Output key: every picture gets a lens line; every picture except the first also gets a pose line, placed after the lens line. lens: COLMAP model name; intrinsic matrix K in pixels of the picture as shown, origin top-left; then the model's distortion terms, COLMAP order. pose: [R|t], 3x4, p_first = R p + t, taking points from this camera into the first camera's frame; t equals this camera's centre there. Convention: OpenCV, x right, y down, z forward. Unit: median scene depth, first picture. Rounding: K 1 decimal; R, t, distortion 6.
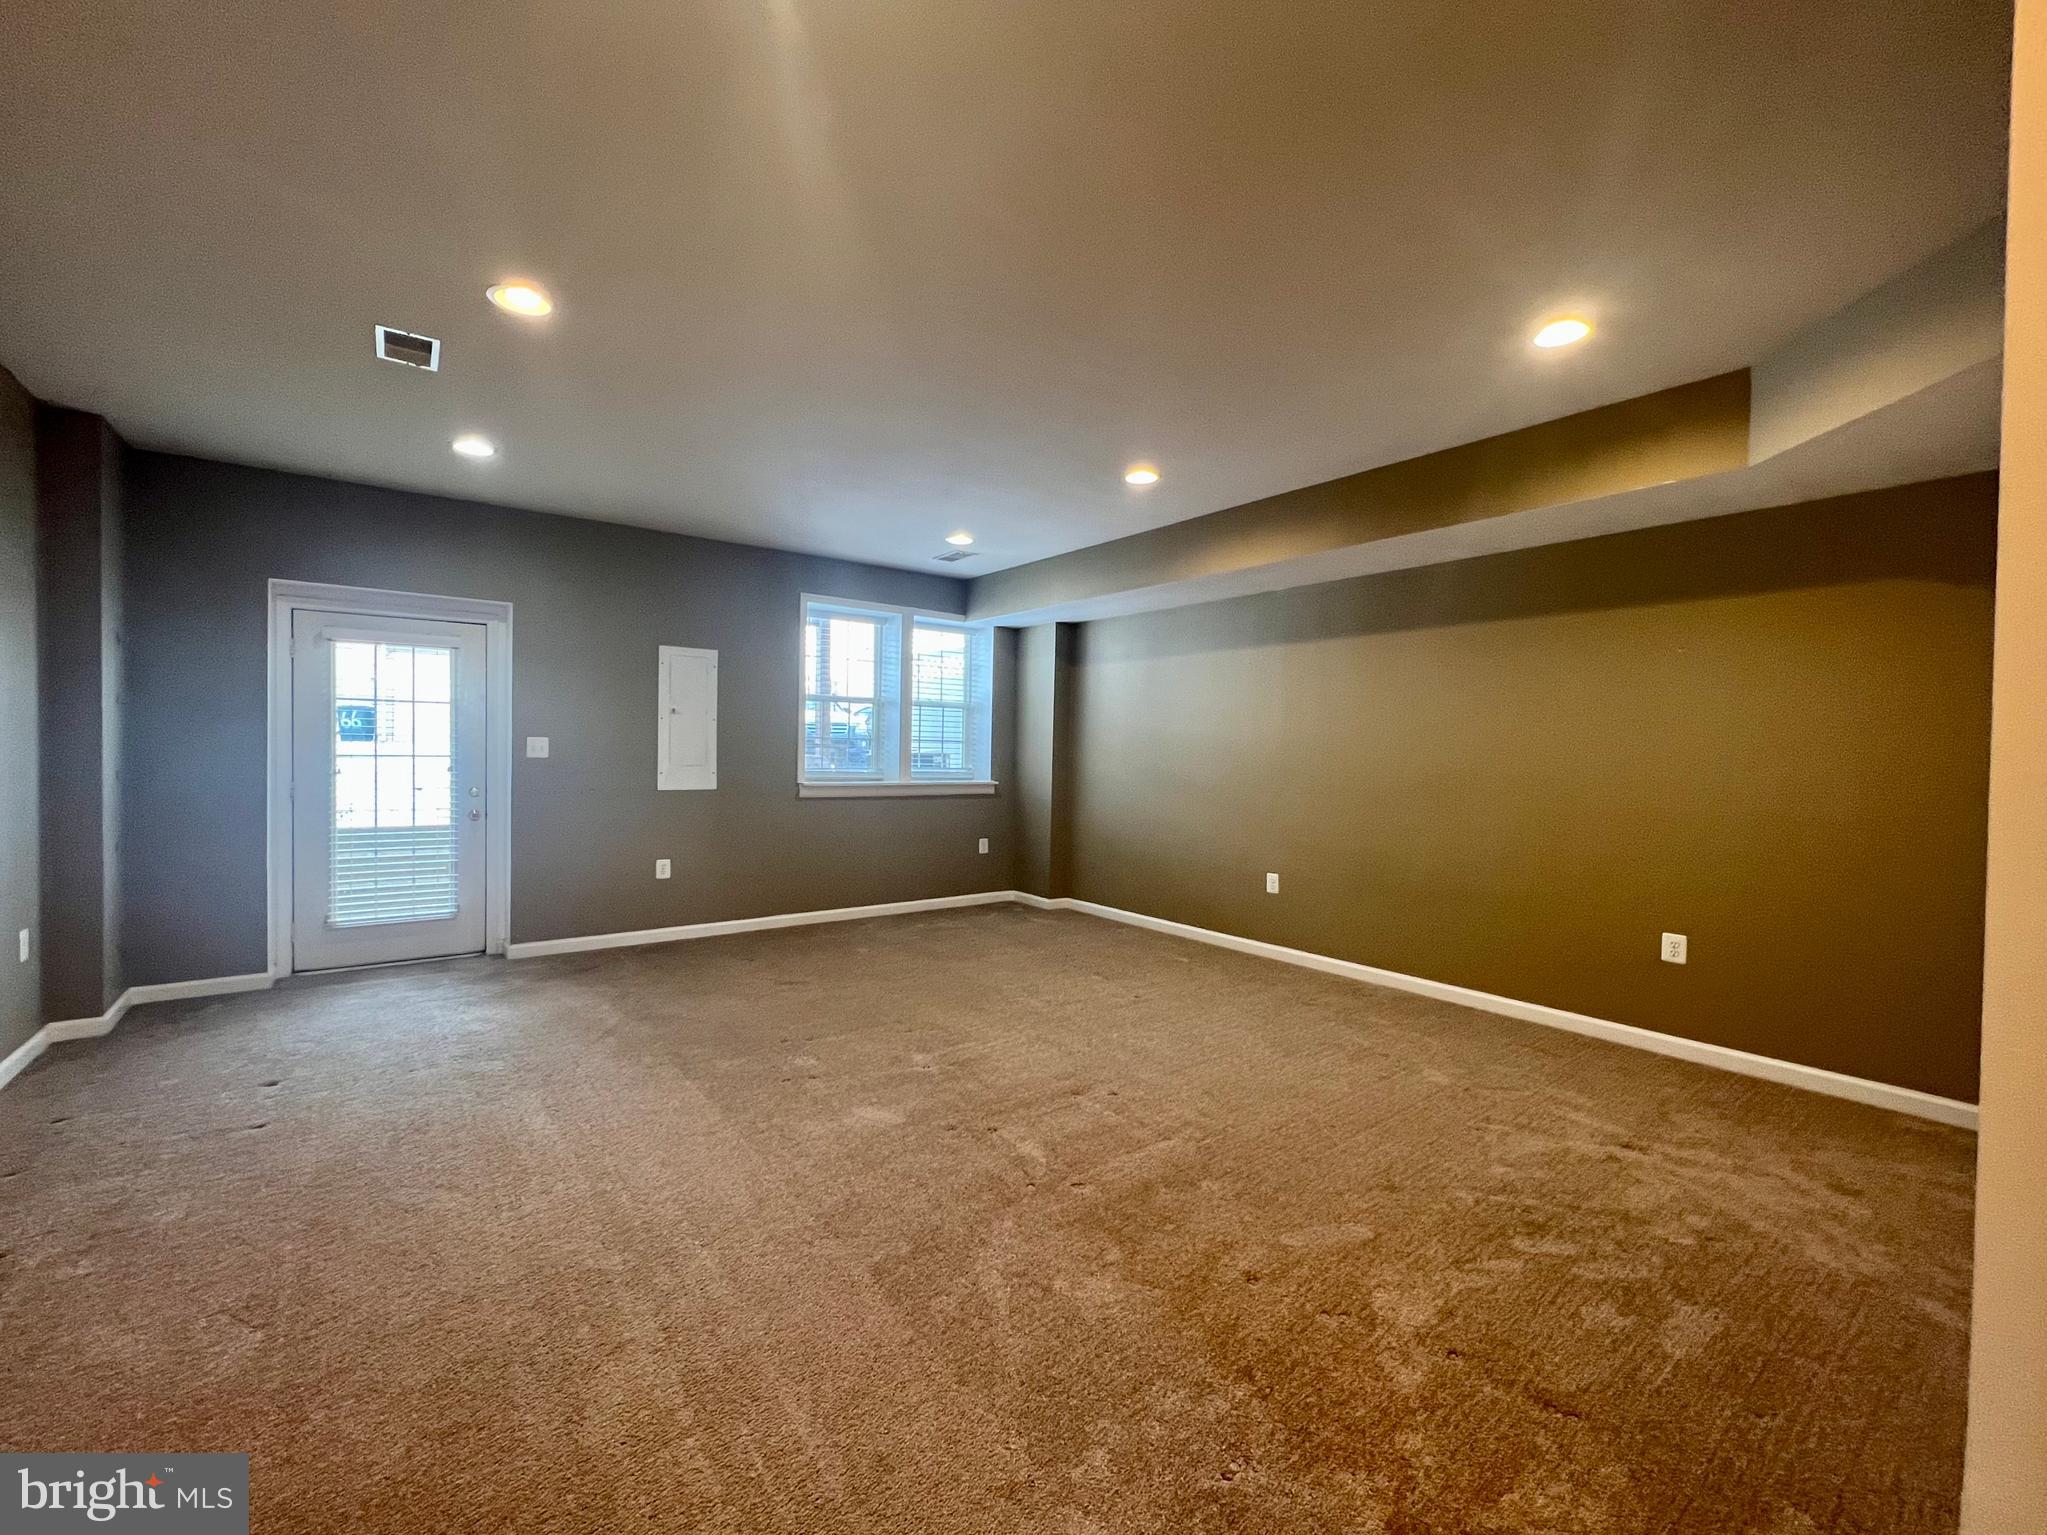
lens RADIAL K [[844.7, 0, 1017.1], [0, 844.7, 770.4], [0, 0, 1]] dist [0.000379, -0.000028]
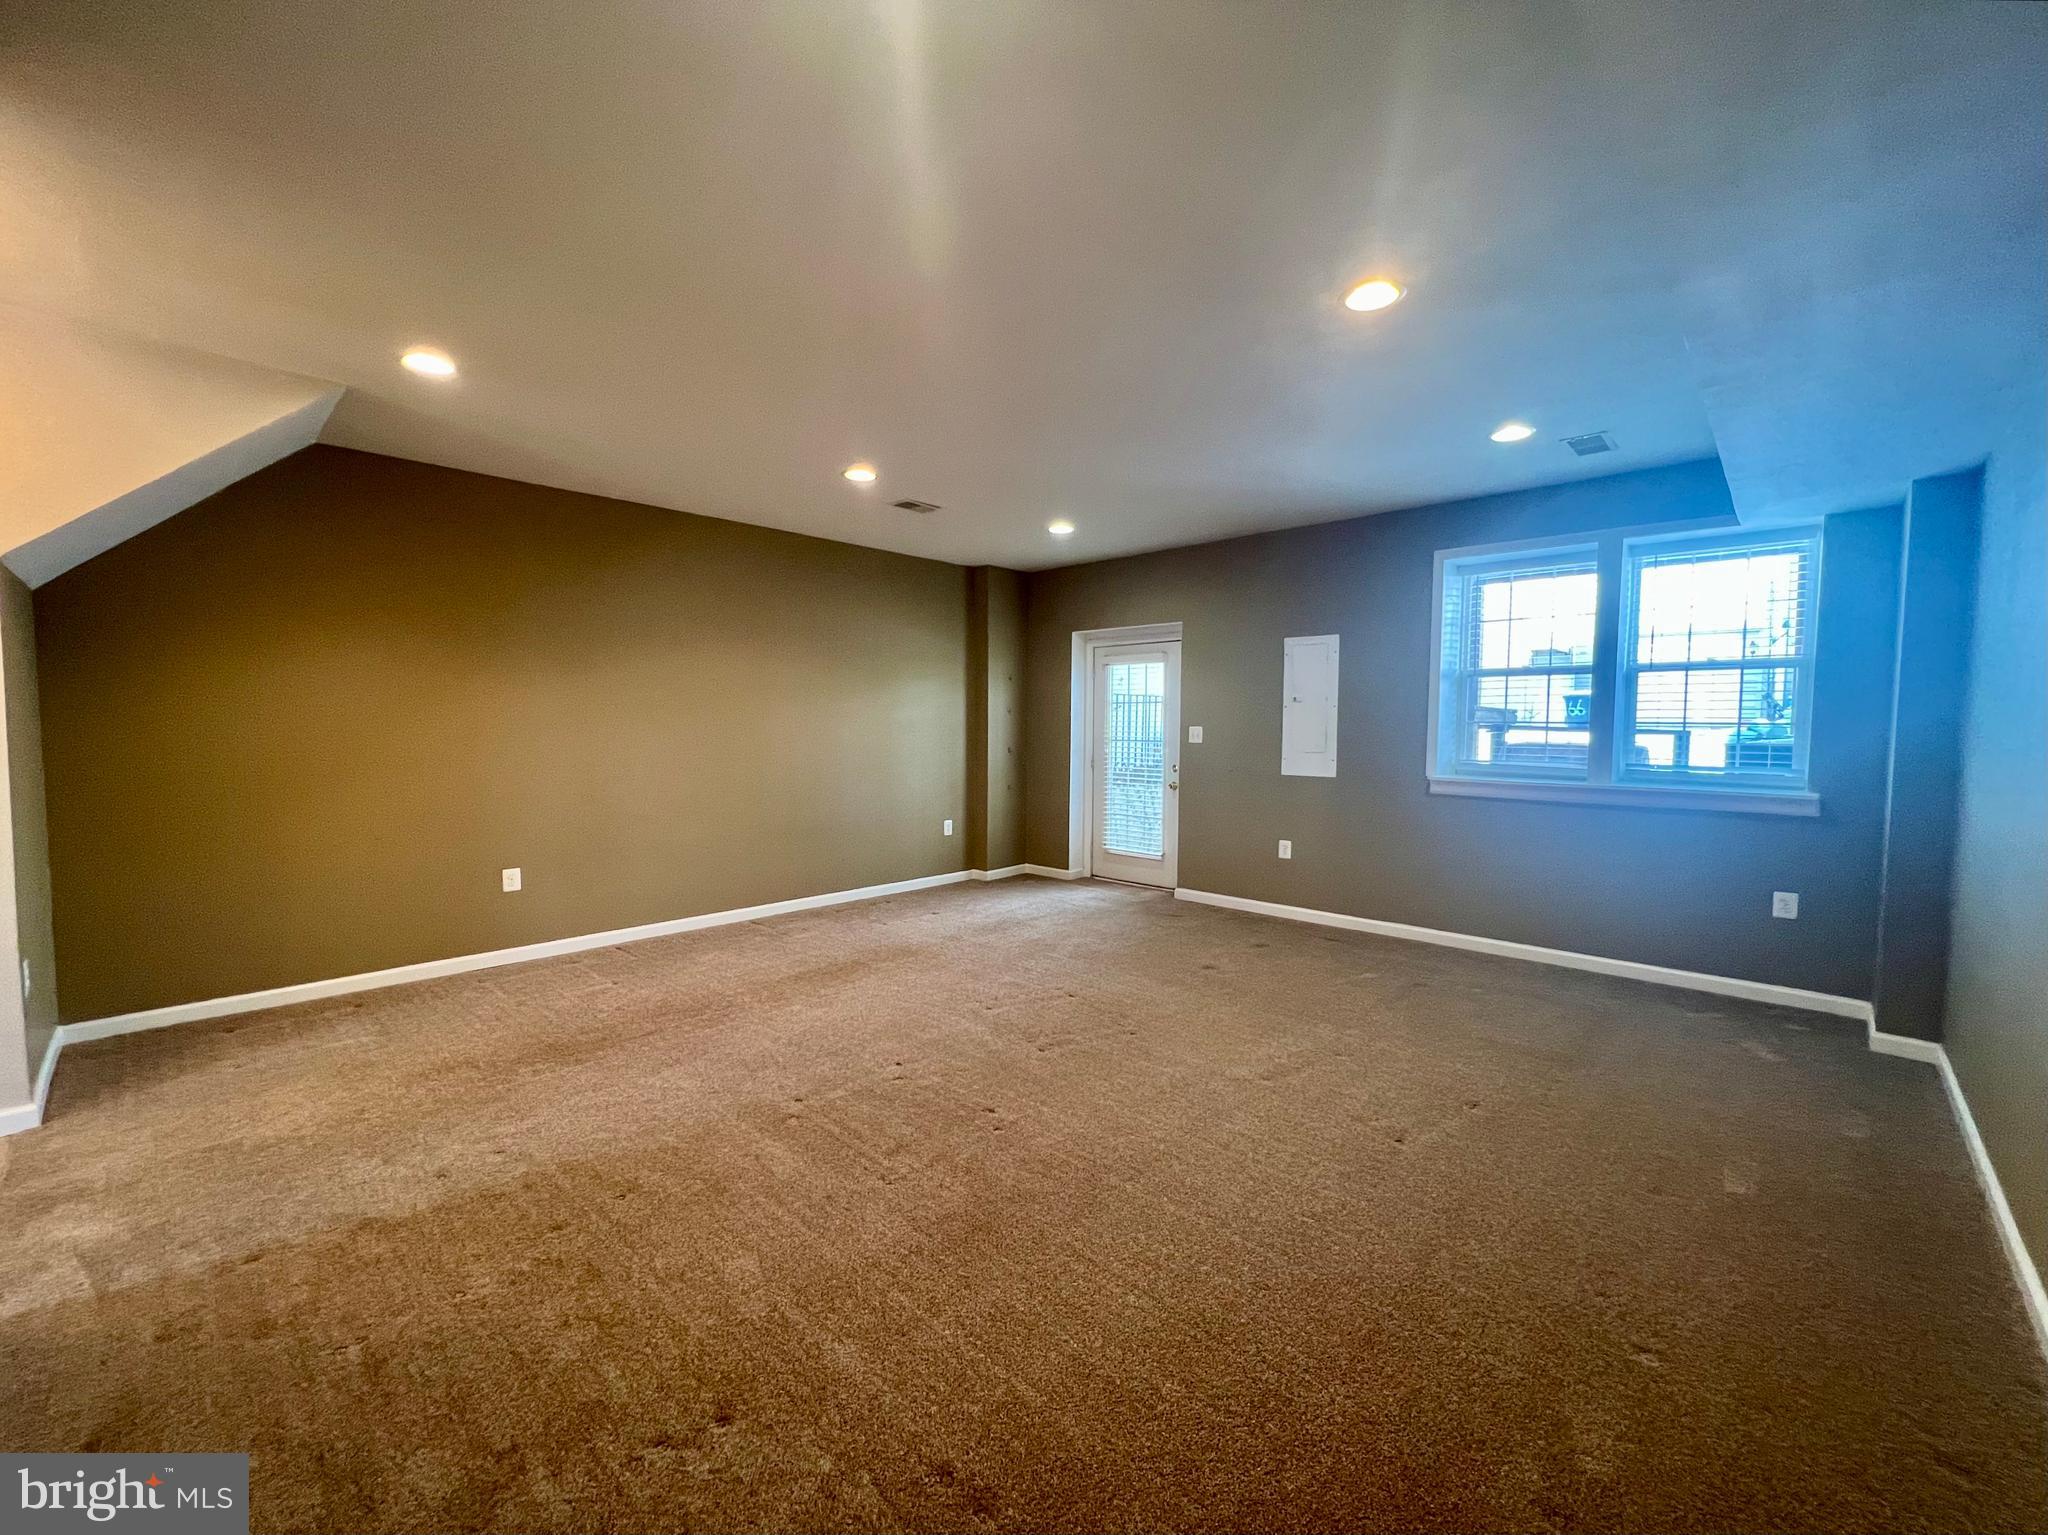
lens RADIAL K [[836.1, 0, 1013.1], [0, 836.1, 772.5], [0, 0, 1]] dist [-0.000183, -0.000032]
pose [[0.156701, 0.044942, -0.986623, 0.558935], [-0.023449, 0.998852, 0.041774, -0.015704], [0.987368, 0.016589, 0.157575, 0.498080]]
